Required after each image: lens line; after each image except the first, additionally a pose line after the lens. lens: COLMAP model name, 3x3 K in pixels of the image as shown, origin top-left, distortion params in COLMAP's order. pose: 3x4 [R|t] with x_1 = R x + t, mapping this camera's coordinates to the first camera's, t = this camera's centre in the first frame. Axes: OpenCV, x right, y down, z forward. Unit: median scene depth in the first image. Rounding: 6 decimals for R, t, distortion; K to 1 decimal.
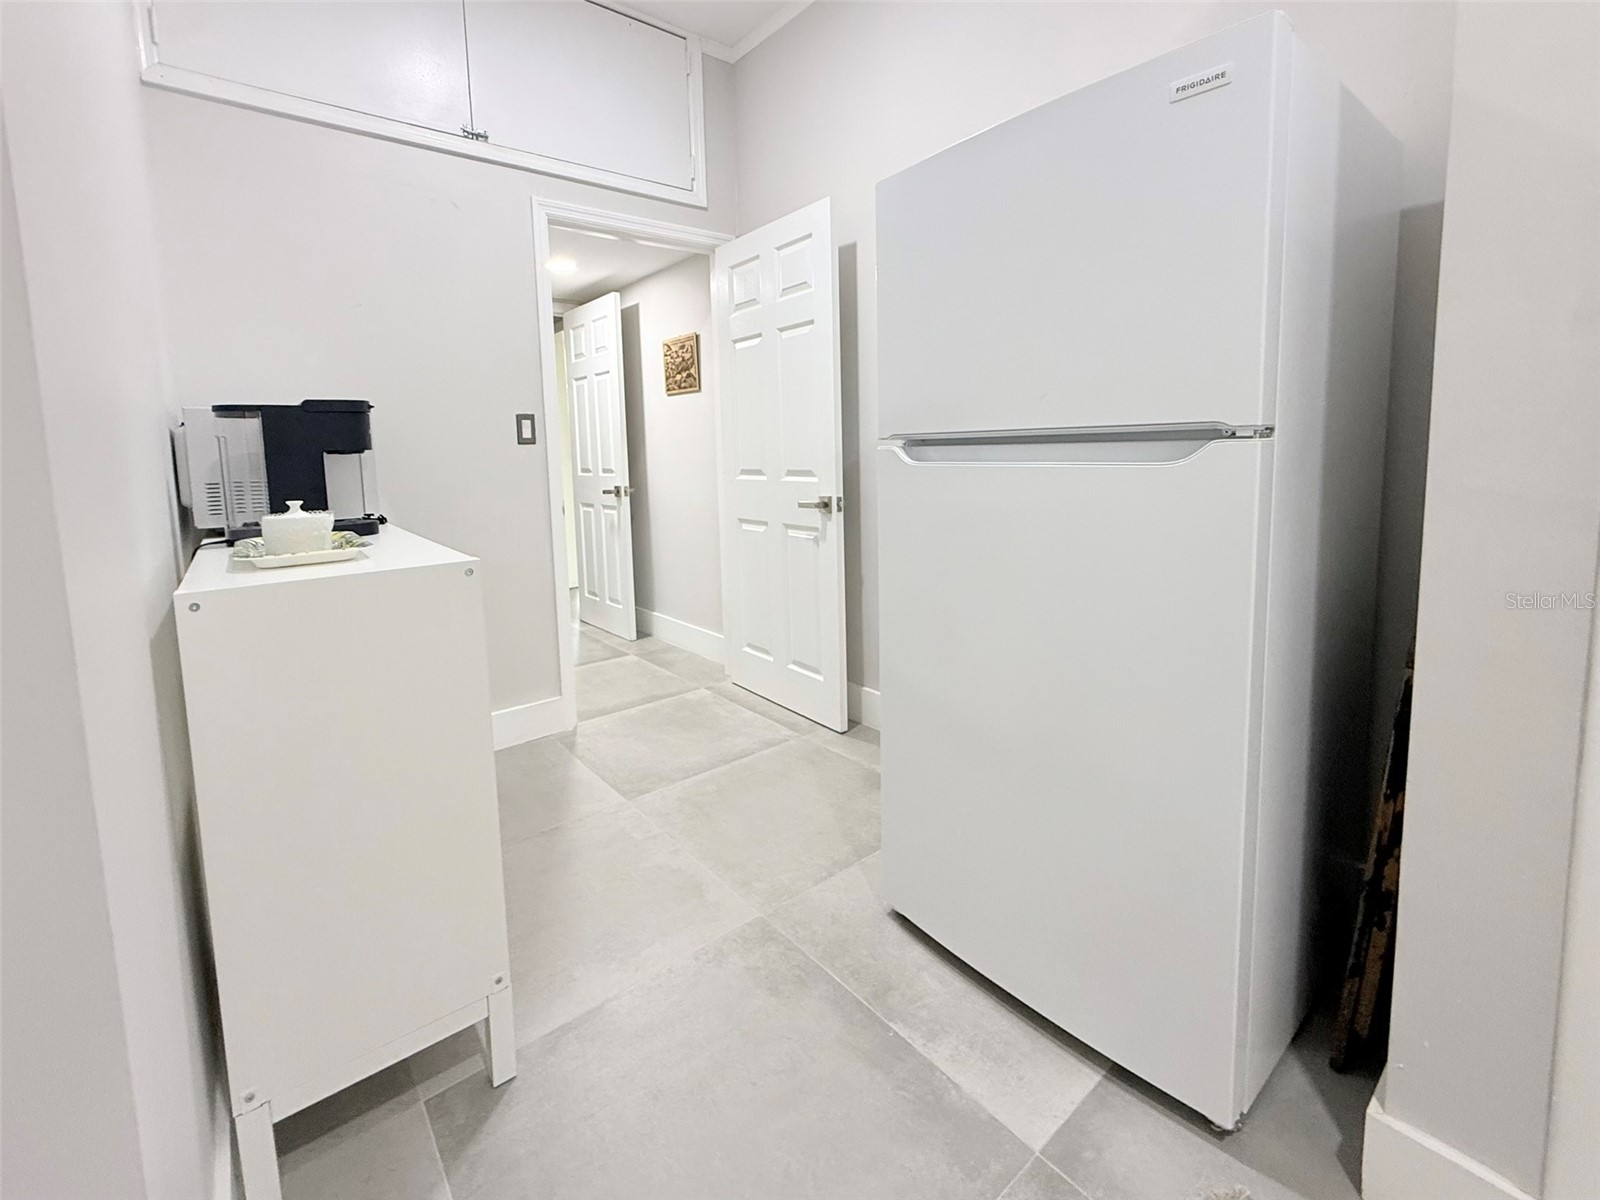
lens RADIAL K [[759.5, 0, 832.3], [0, 759.5, 550.7], [0, 0, 1]] dist [-0.004999, -0.000797]
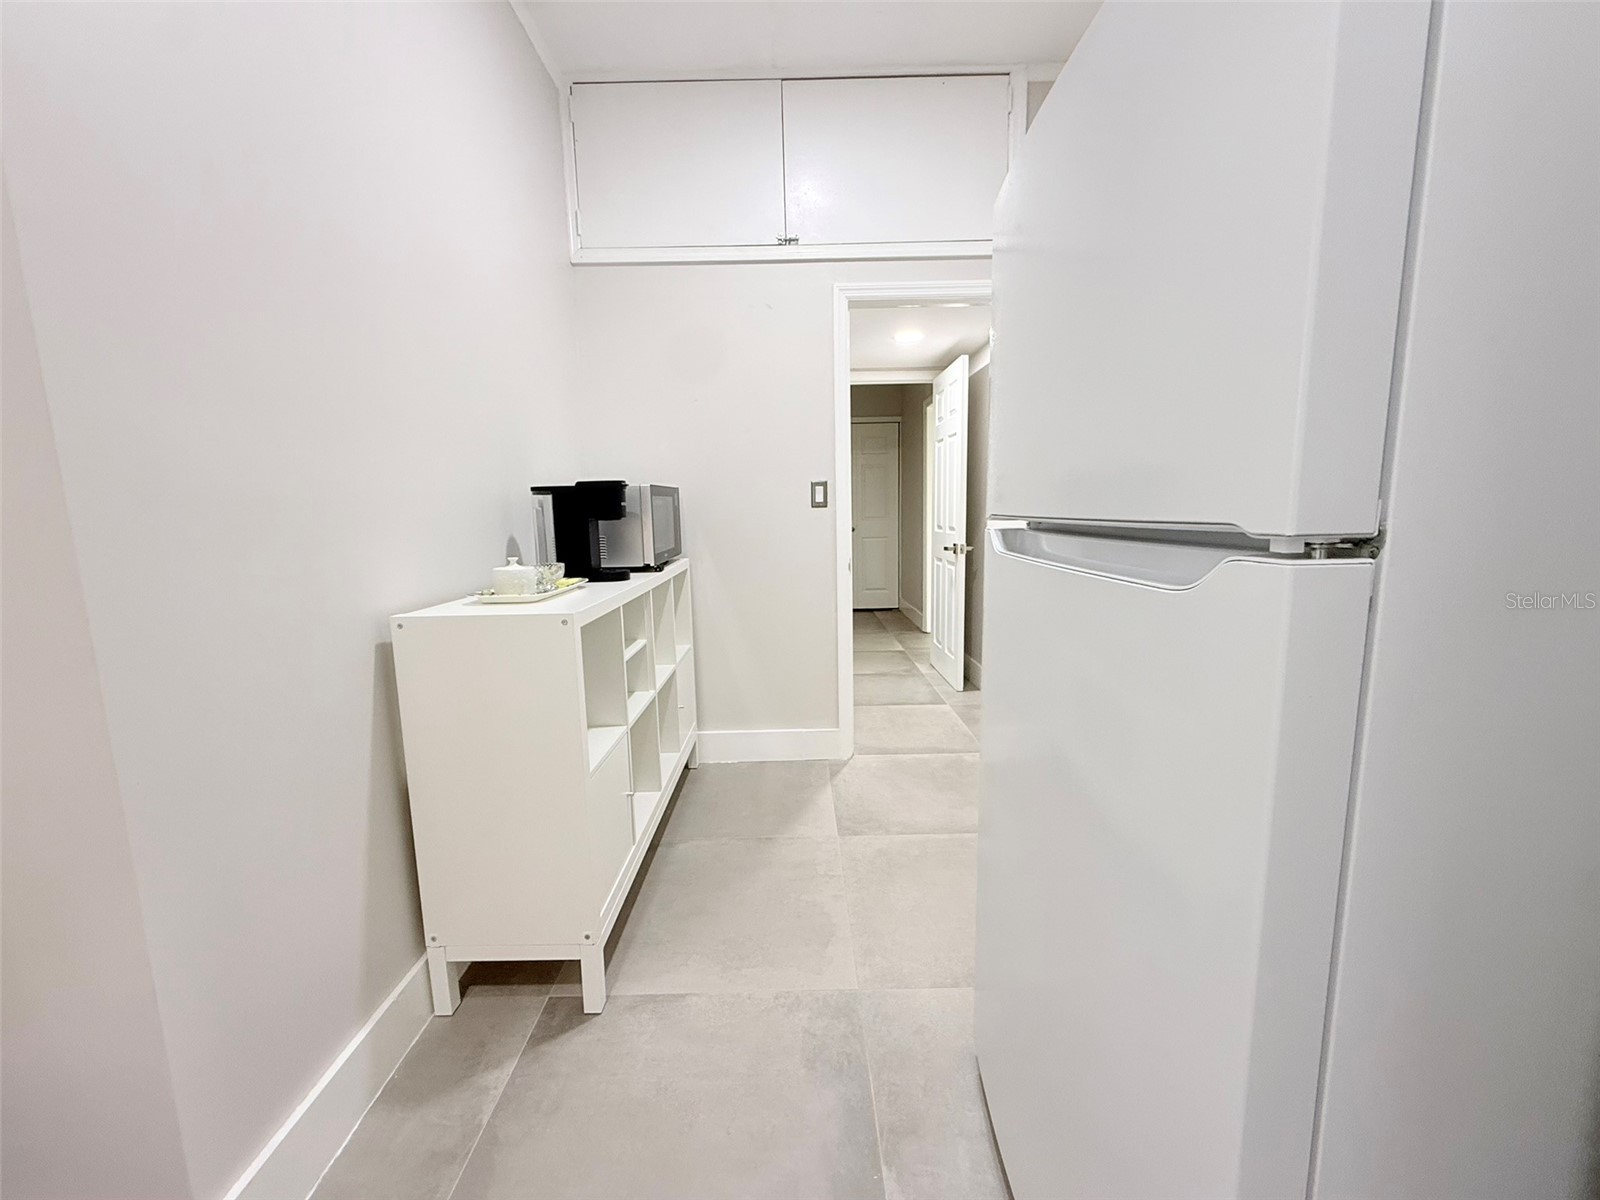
lens RADIAL K [[688.6, 0, 743.1], [0, 688.6, 627.7], [0, 0, 1]] dist [-0.002277, 0.000067]
pose [[0.732512, 0.127935, -0.668625, 0.239203], [-0.091860, 0.991775, 0.089129, -0.043245], [0.674528, -0.003868, 0.738239, 0.157672]]
